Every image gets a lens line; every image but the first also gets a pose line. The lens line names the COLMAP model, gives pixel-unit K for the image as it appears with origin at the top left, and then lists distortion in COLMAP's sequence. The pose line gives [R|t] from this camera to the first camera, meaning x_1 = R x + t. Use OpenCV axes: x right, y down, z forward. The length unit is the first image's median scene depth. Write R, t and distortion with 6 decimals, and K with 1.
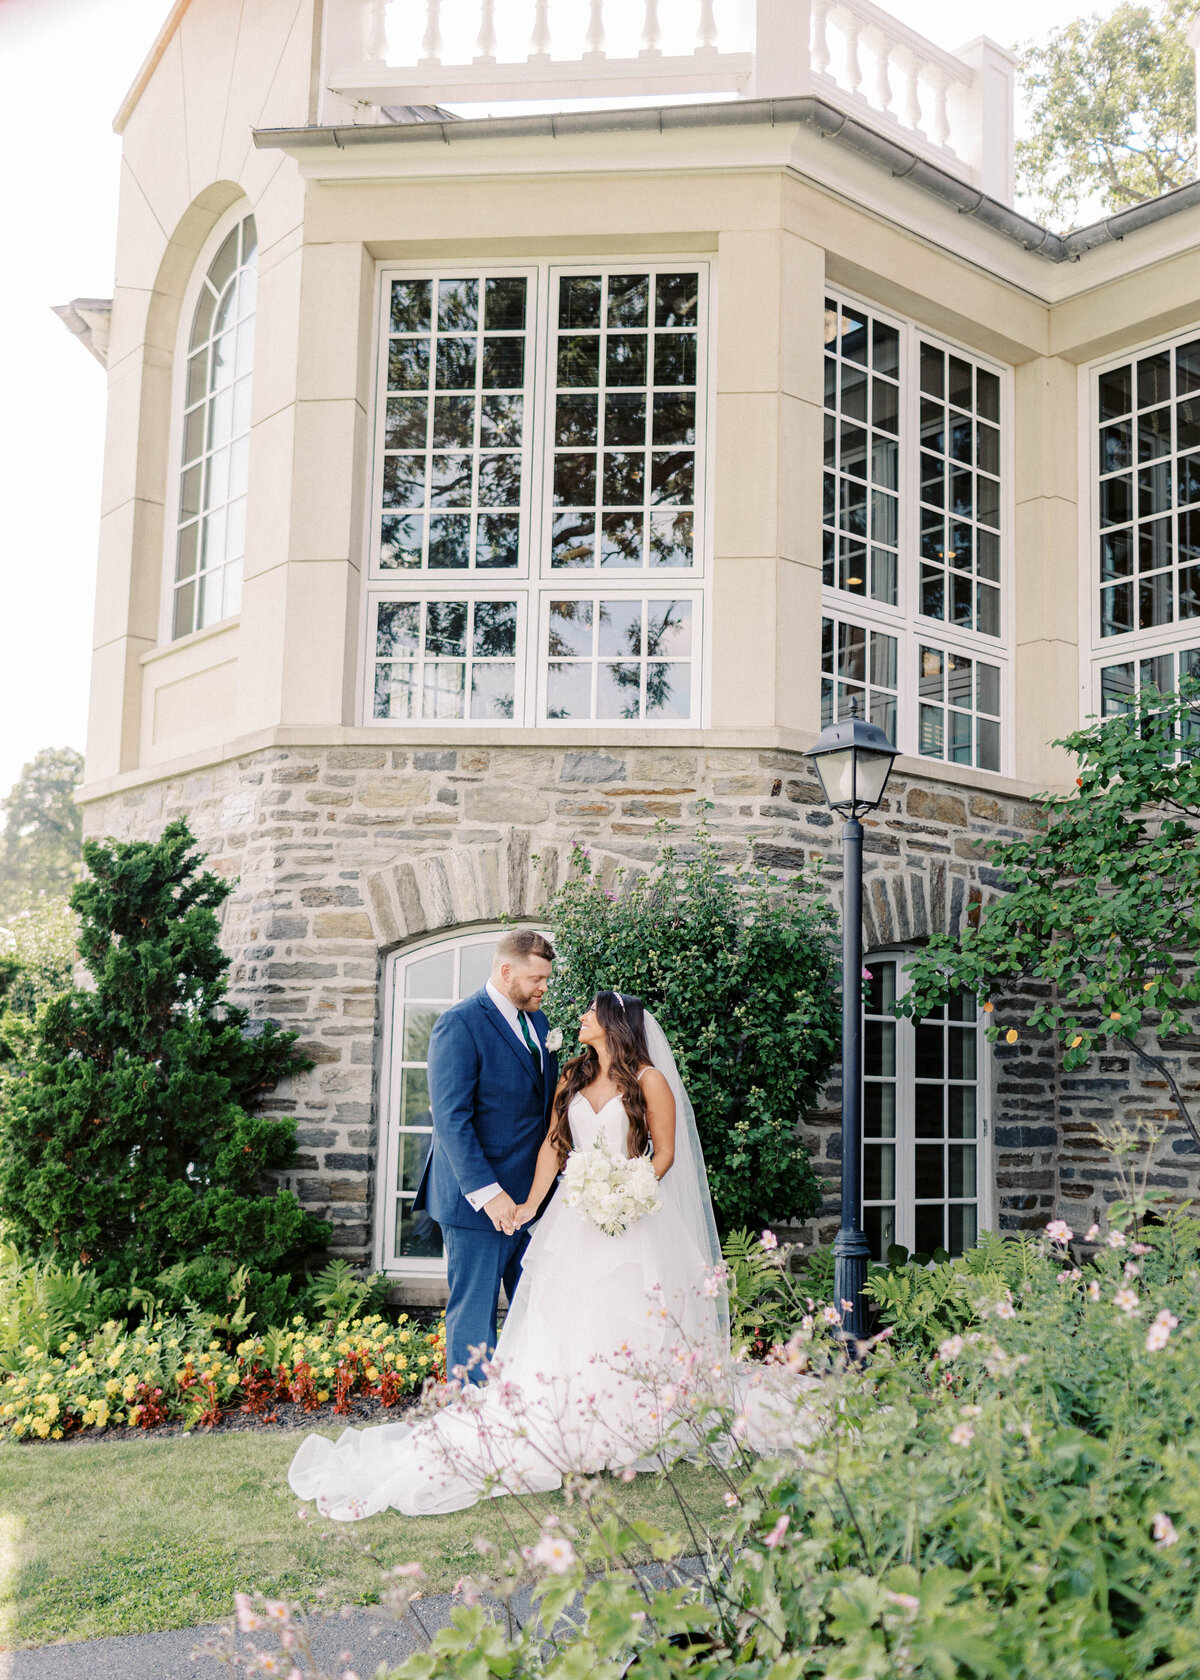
lens RADIAL K [[1739.1, 0, 591.3], [0, 1739.1, 879.6], [0, 0, 1]] dist [-0.007740, -0.013986]
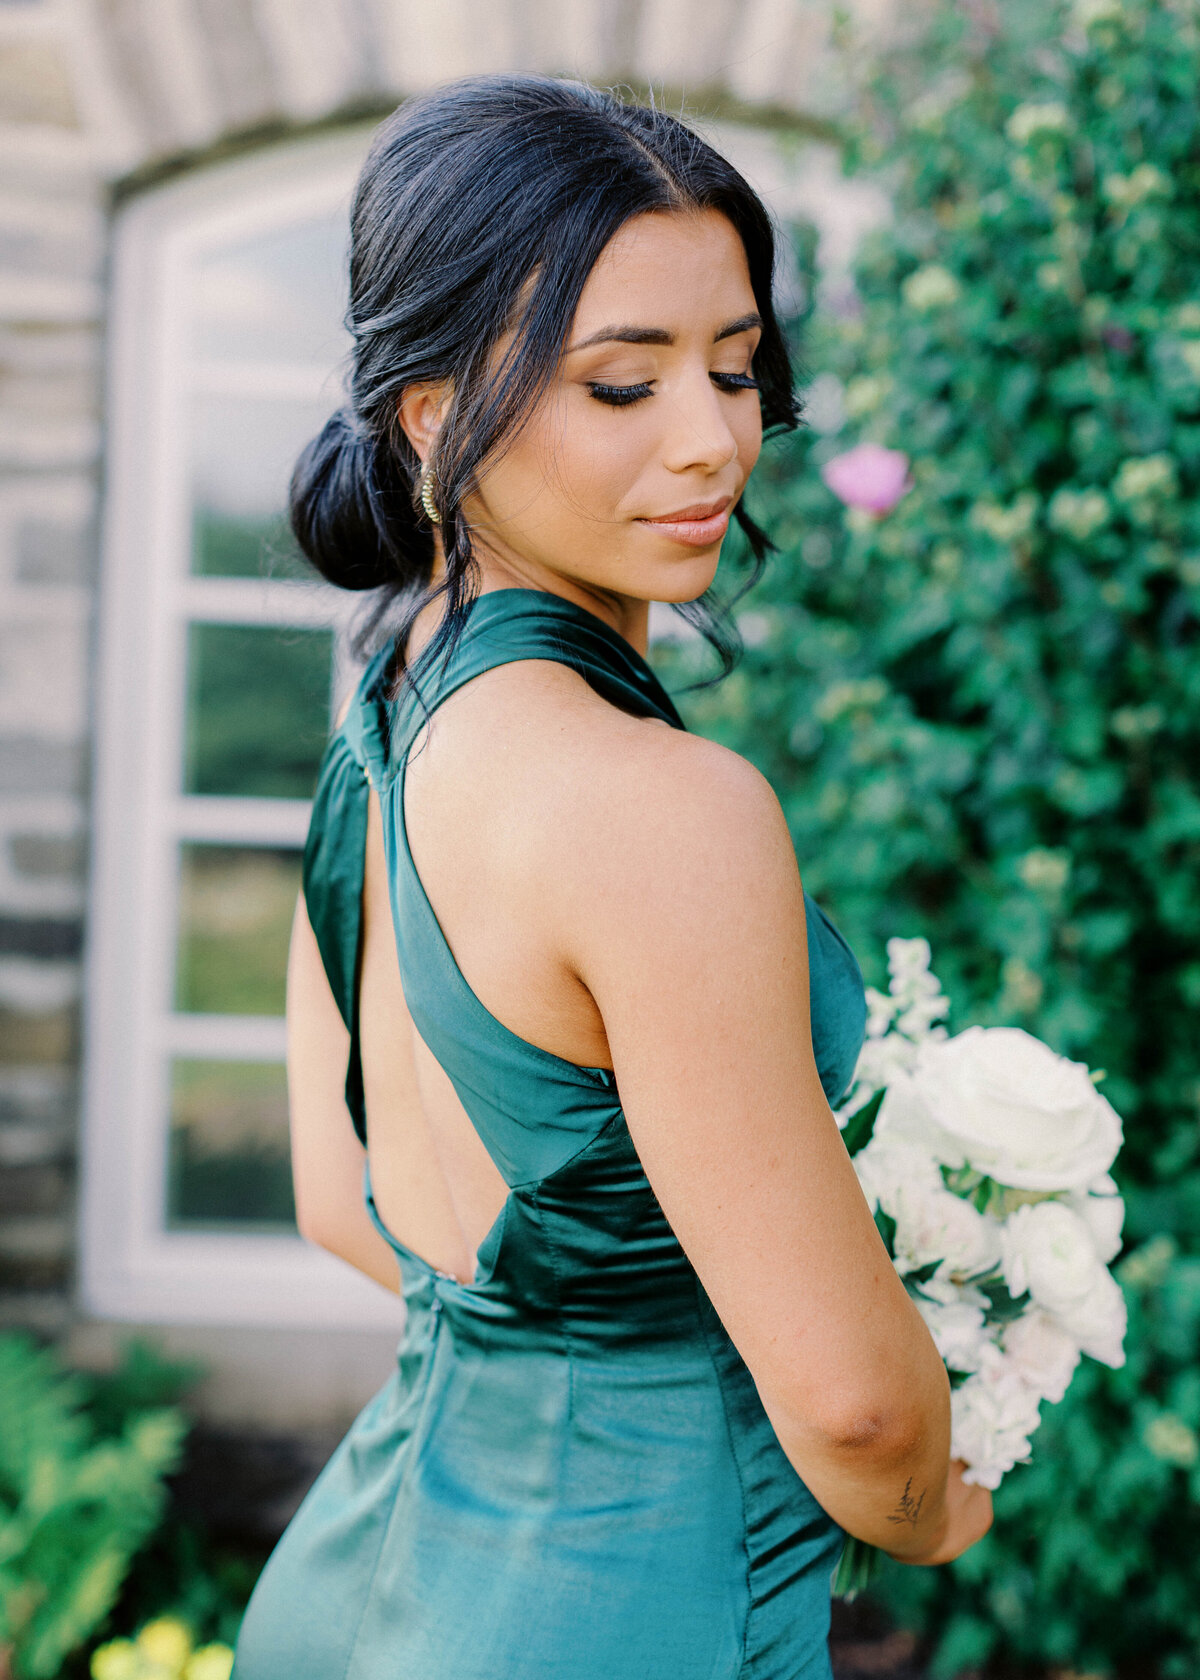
lens RADIAL K [[2805.2, 0, 600.0], [0, 2805.2, 840.0], [0, 0, 1]] dist [0.027397, -0.027115]
pose [[0.991197, 0.009338, 0.132068, -0.104296], [-0.034160, 0.981773, 0.186962, 0.058133], [-0.127915, -0.189827, 0.973449, 0.546690]]
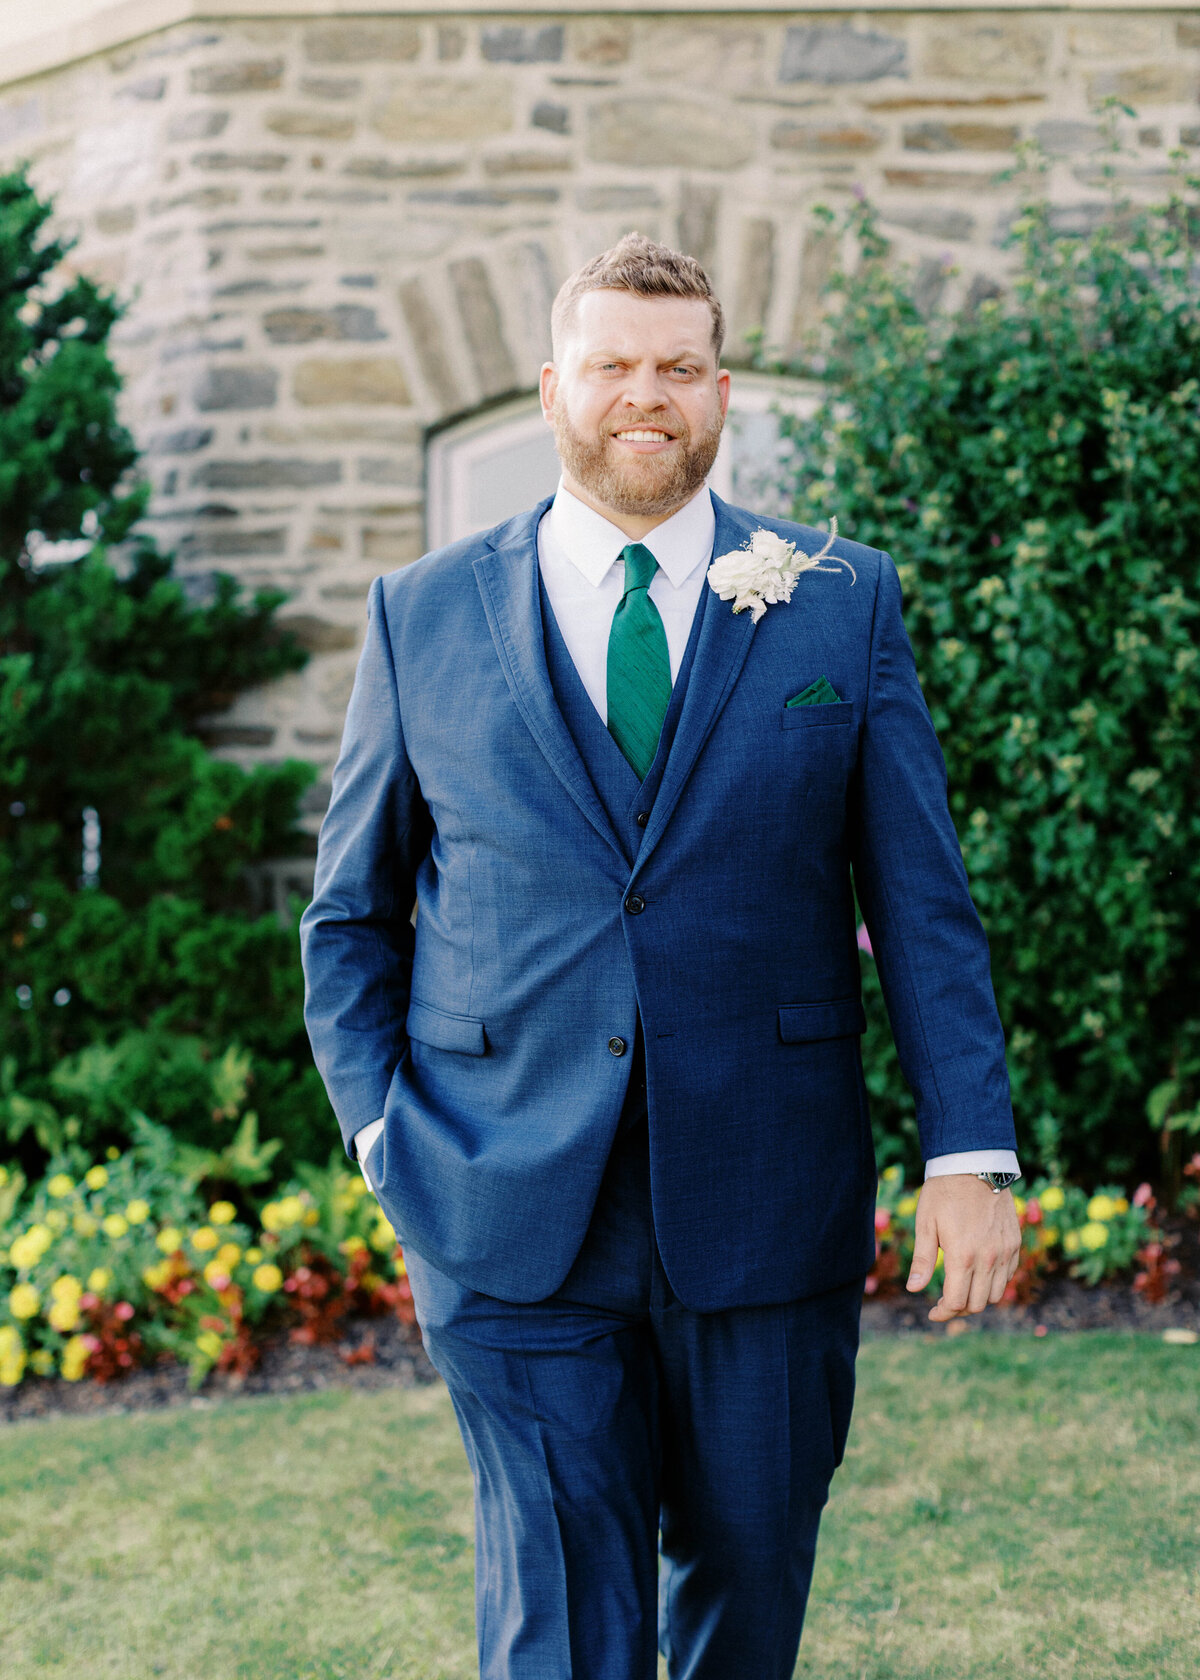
lens RADIAL K [[2720.6, 0, 600.0], [0, 2720.6, 840.0], [0, 0, 1]] dist [0.019554, -0.003404]
pose [[0.997604, -0.027290, 0.063576, -0.126542], [0.016575, 0.986430, 0.163342, 0.030066], [-0.067171, -0.161897, 0.984519, 0.196892]]
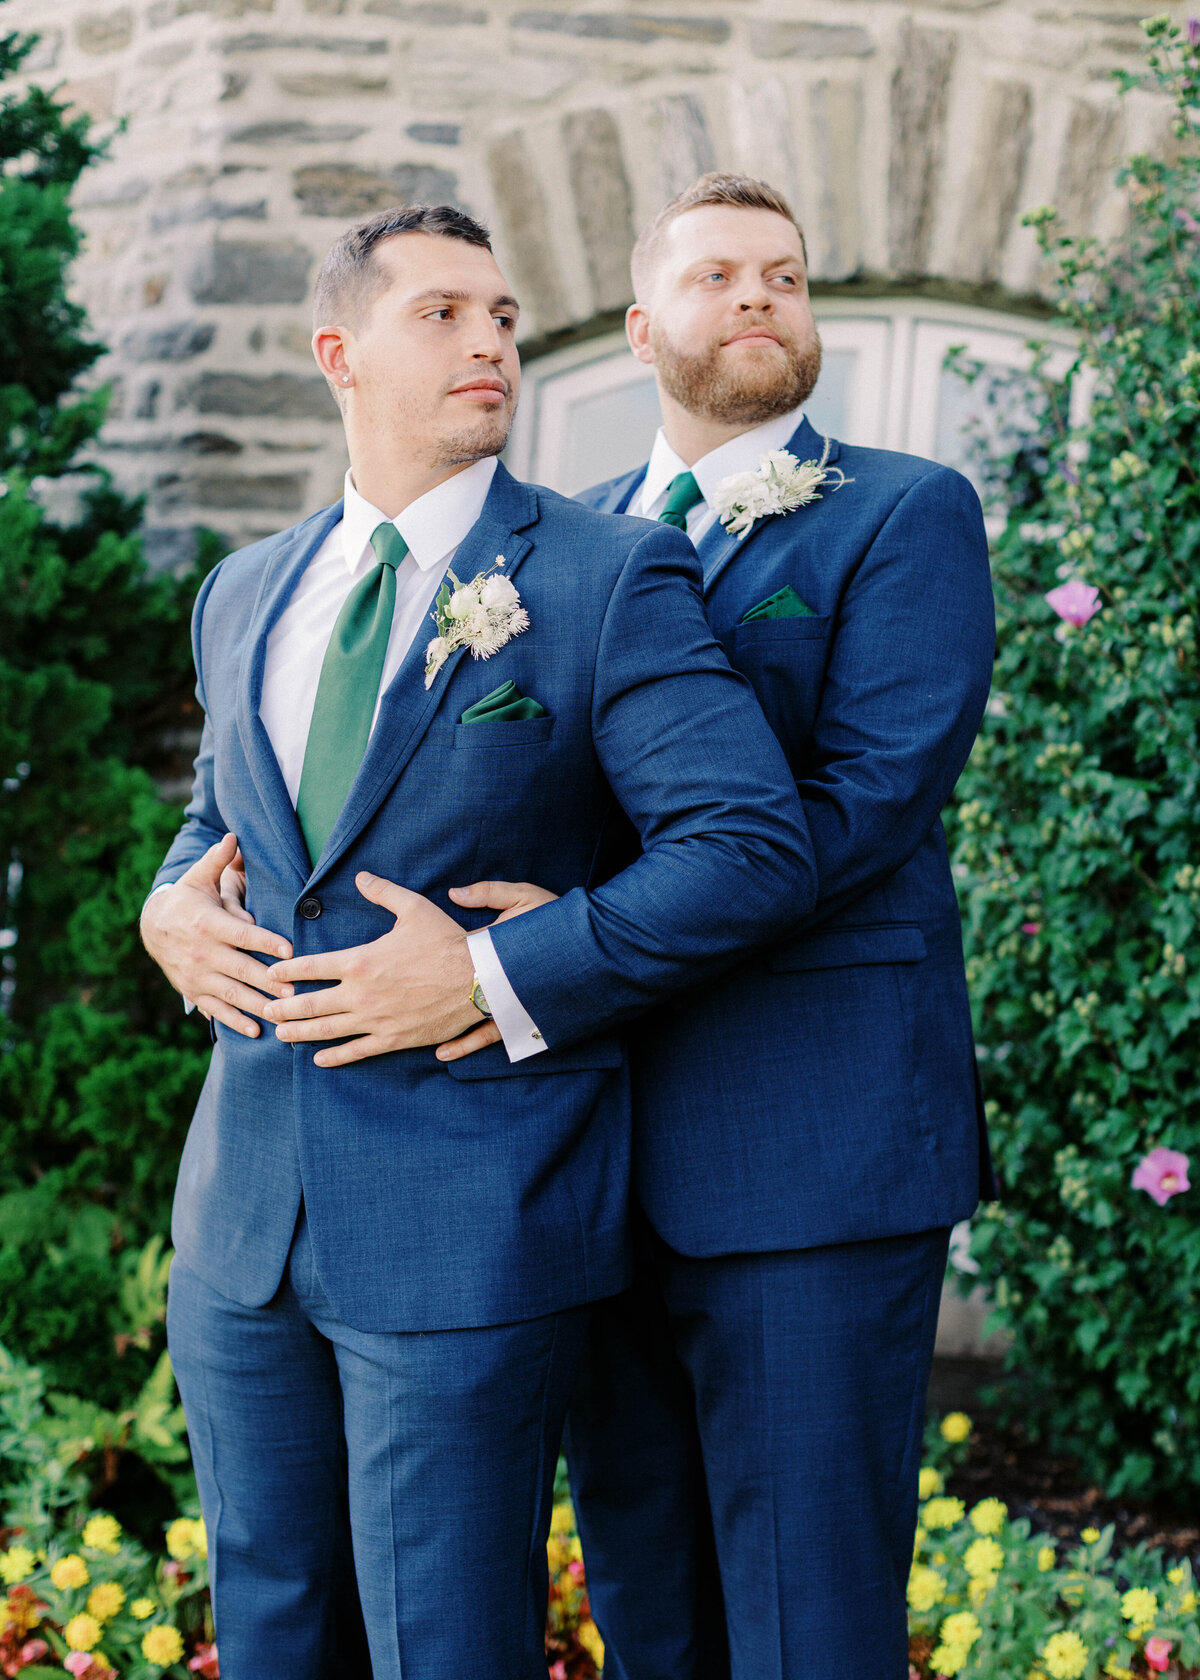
lens RADIAL K [[2805.2, 0, 600.0], [0, 2805.2, 840.0], [0, 0, 1]] dist [0.027397, -0.027115]
pose [[0.997771, 0.049545, 0.044699, -0.126468], [-0.056090, 0.985588, 0.159595, 0.047179], [-0.036147, -0.161747, 0.986170, 0.418187]]
